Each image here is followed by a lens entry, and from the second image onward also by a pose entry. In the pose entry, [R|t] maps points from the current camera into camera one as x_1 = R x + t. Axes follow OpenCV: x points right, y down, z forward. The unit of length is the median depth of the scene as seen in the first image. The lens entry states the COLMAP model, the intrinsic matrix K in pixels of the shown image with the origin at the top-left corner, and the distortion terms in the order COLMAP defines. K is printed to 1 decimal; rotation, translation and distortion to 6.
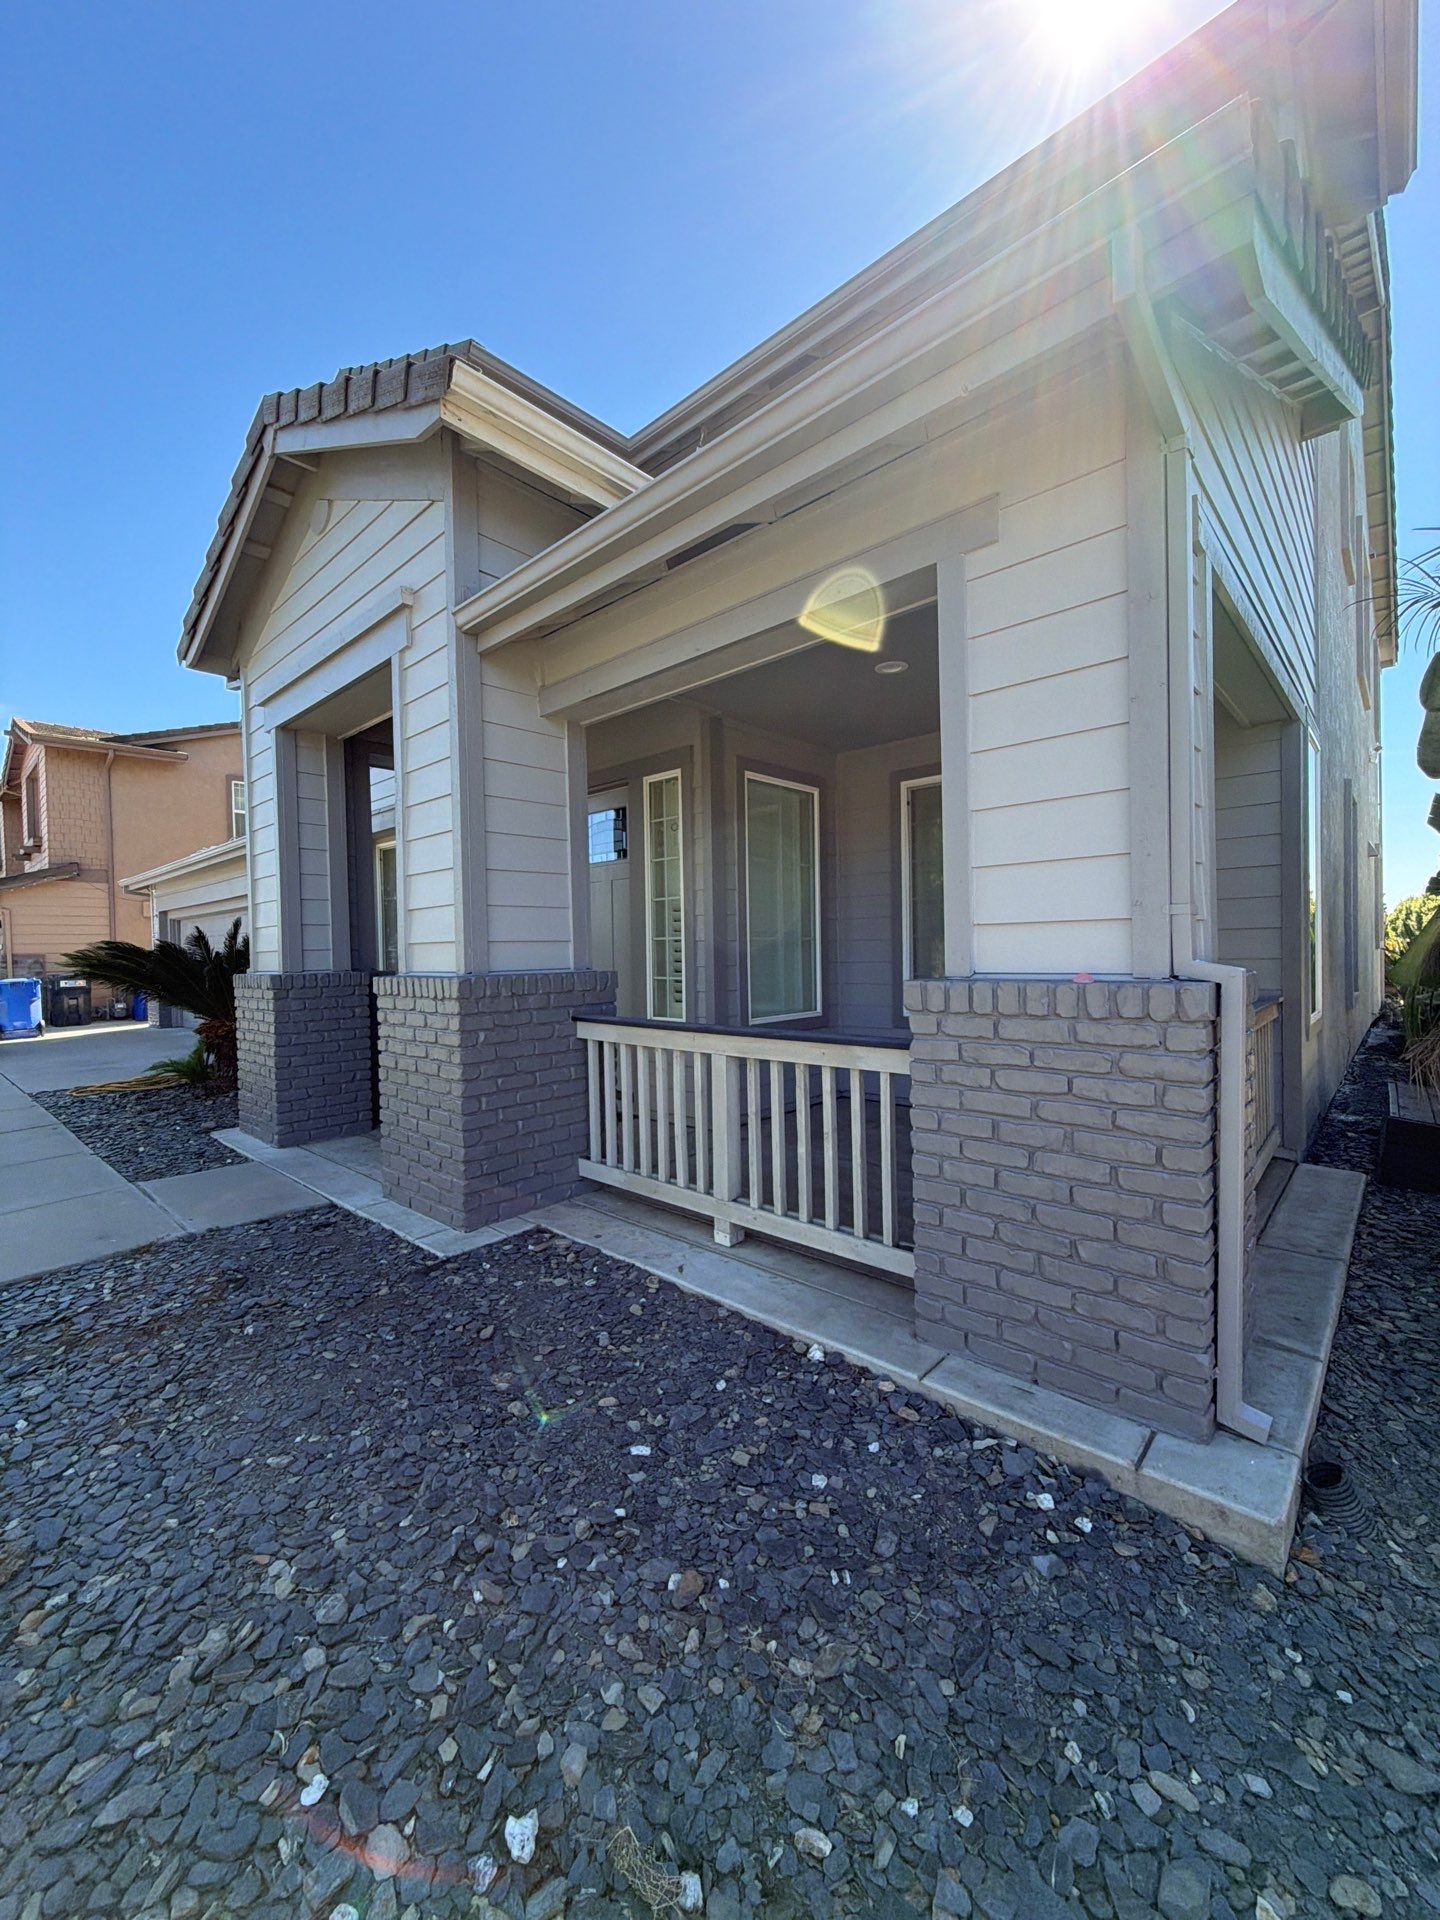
lens RADIAL K [[764.5, 0, 721.9], [0, 764.5, 956.6], [0, 0, 1]] dist [-0.000096, 0.000002]
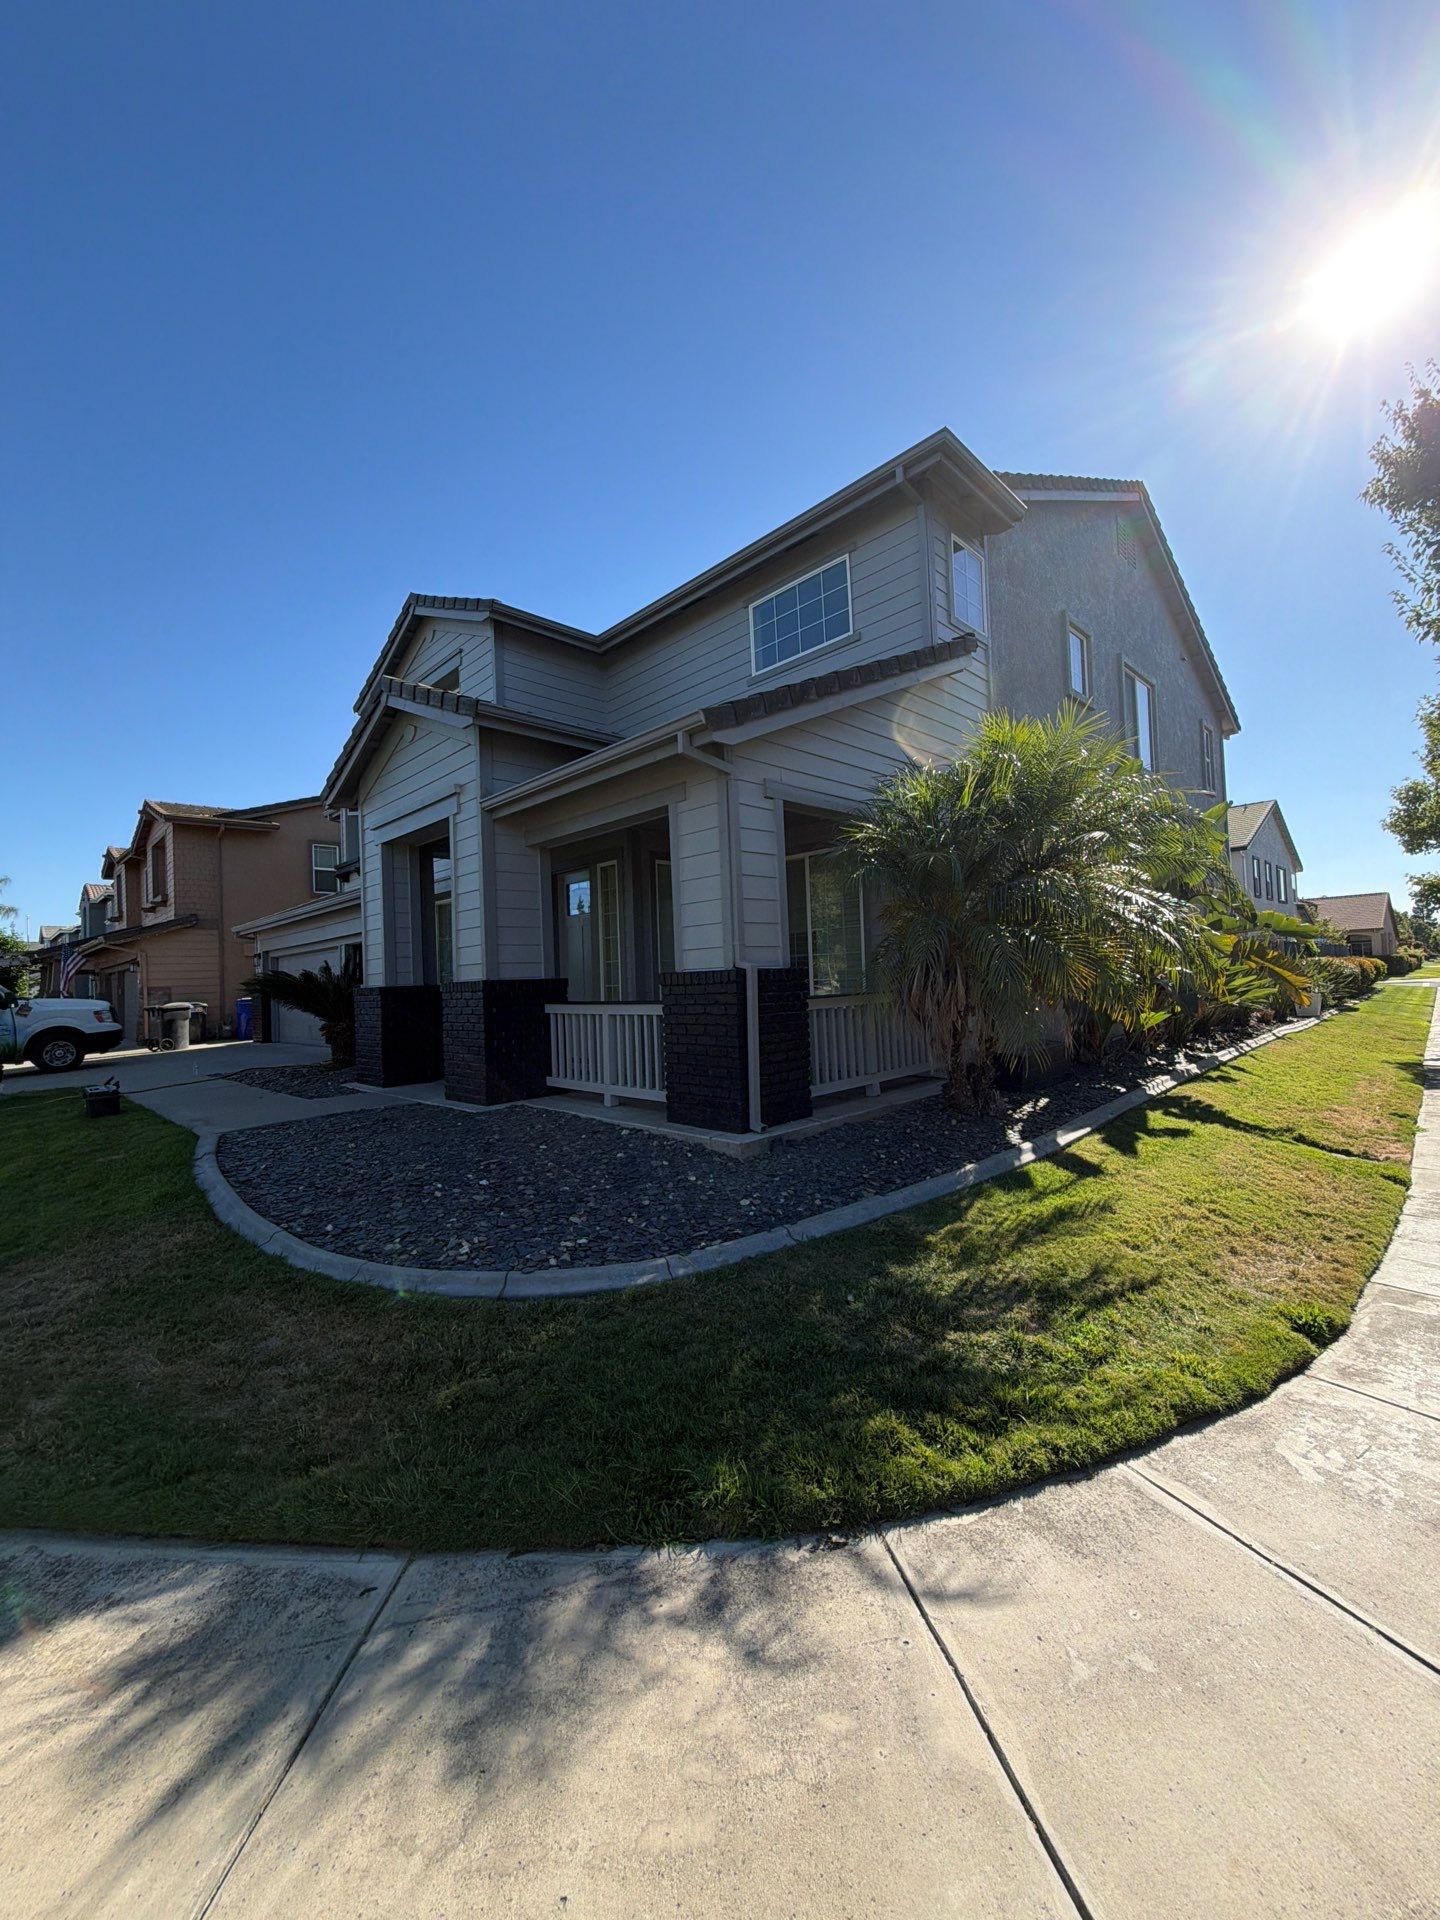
lens RADIAL K [[764.5, 0, 721.9], [0, 764.5, 956.6], [0, 0, 1]] dist [-0.000096, 0.000002]
pose [[0.998596, -0.018999, -0.049455, 0.350351], [0.017050, 0.999072, -0.039552, 0.049014], [0.050160, 0.038653, 0.997993, -0.896318]]
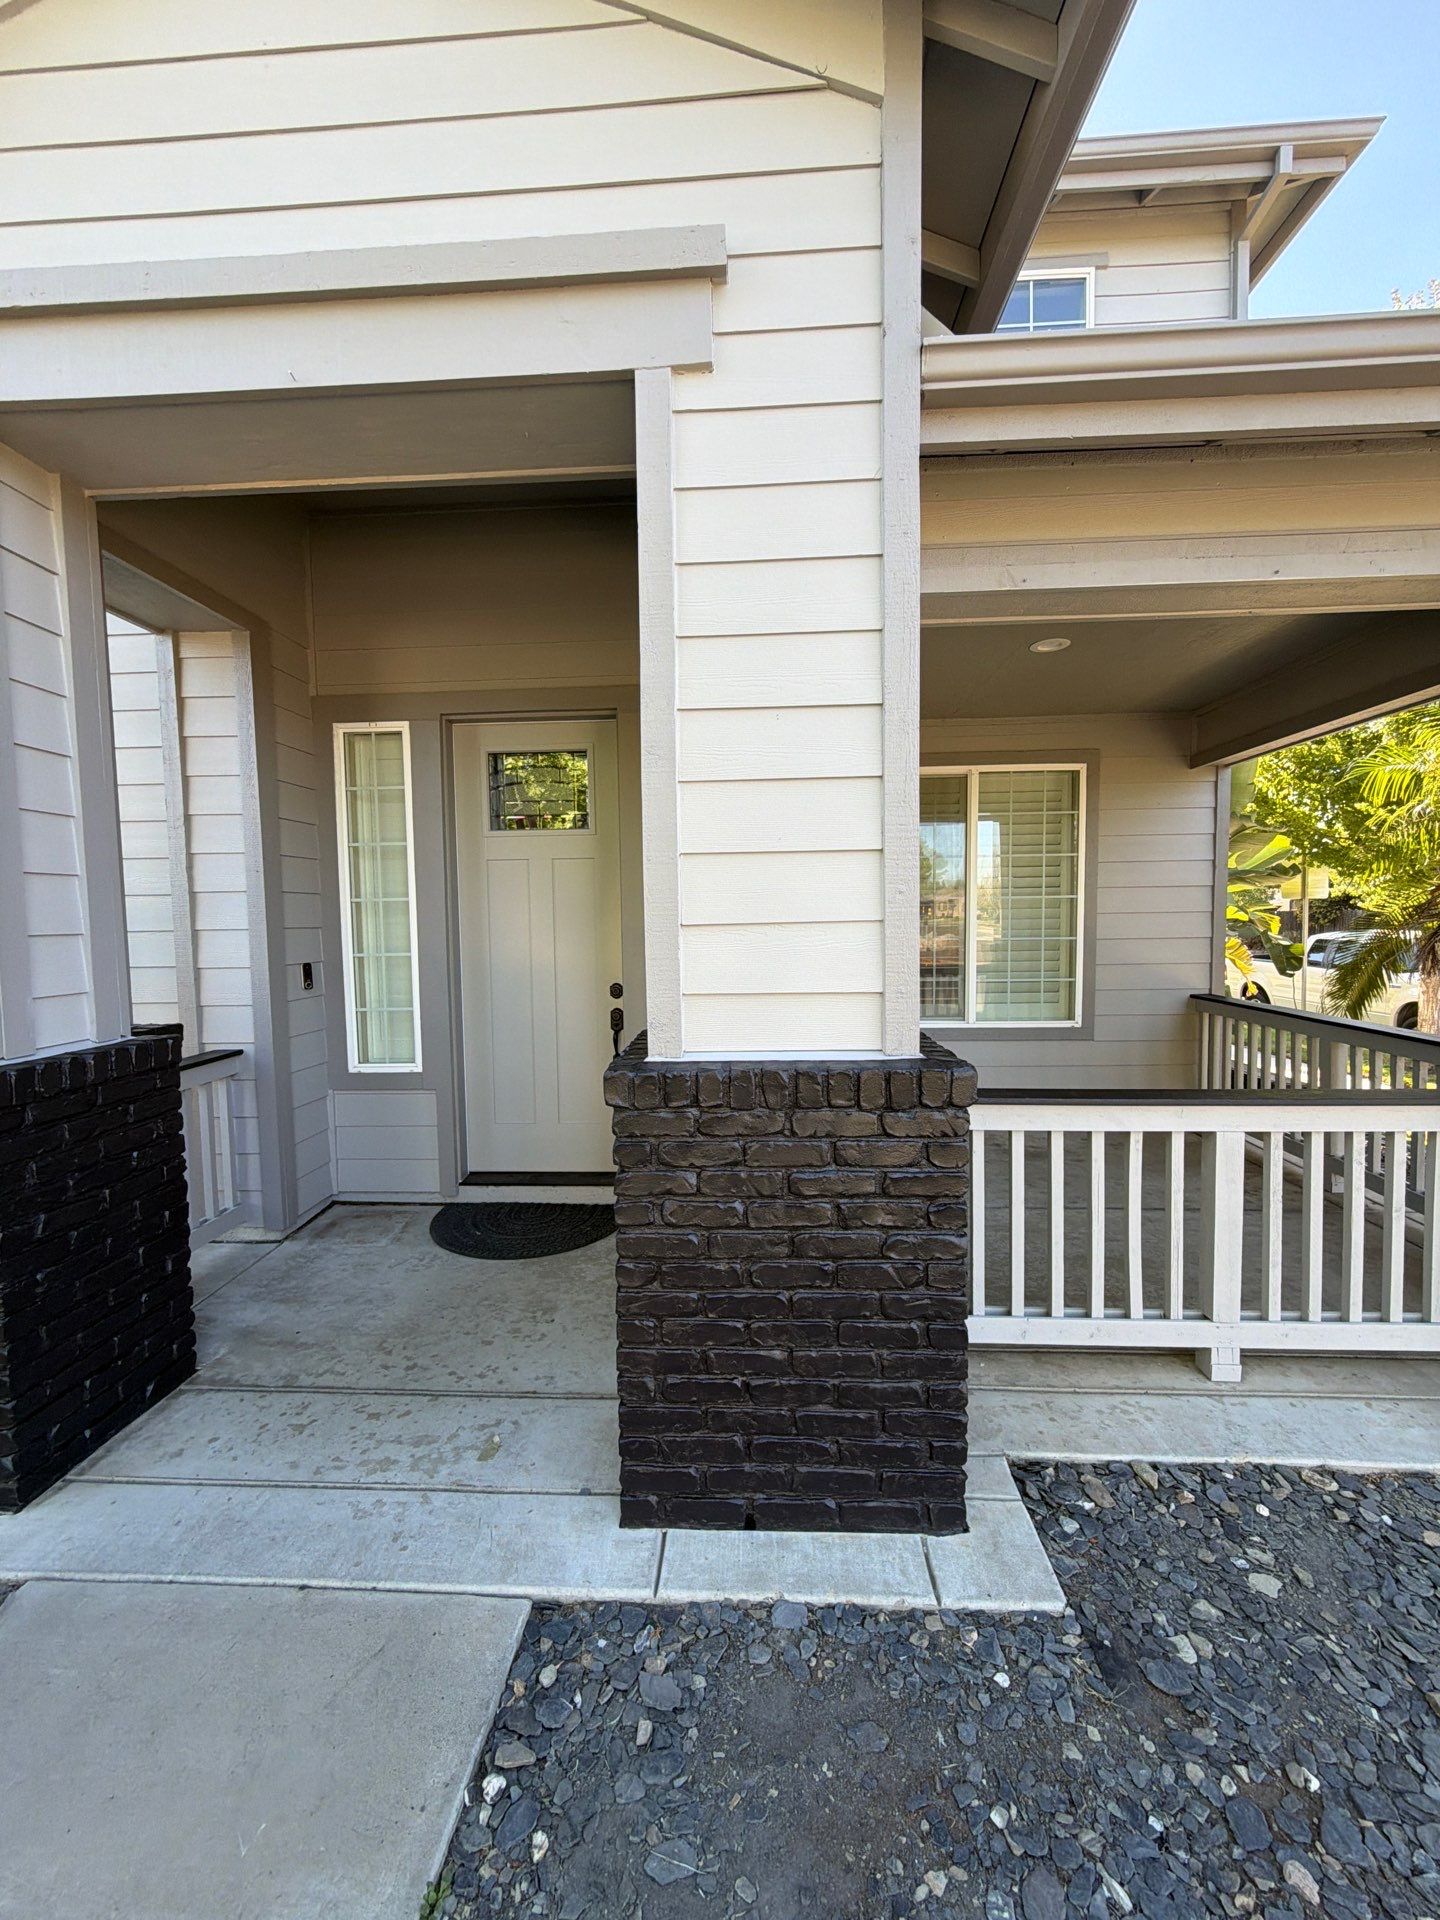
lens RADIAL K [[764.5, 0, 721.9], [0, 764.5, 956.6], [0, 0, 1]] dist [-0.000096, 0.000002]
pose [[0.767237, -0.025608, 0.640852, -0.714891], [0.004405, 0.999389, 0.034660, -0.059044], [-0.641349, -0.023769, 0.766881, 0.625777]]
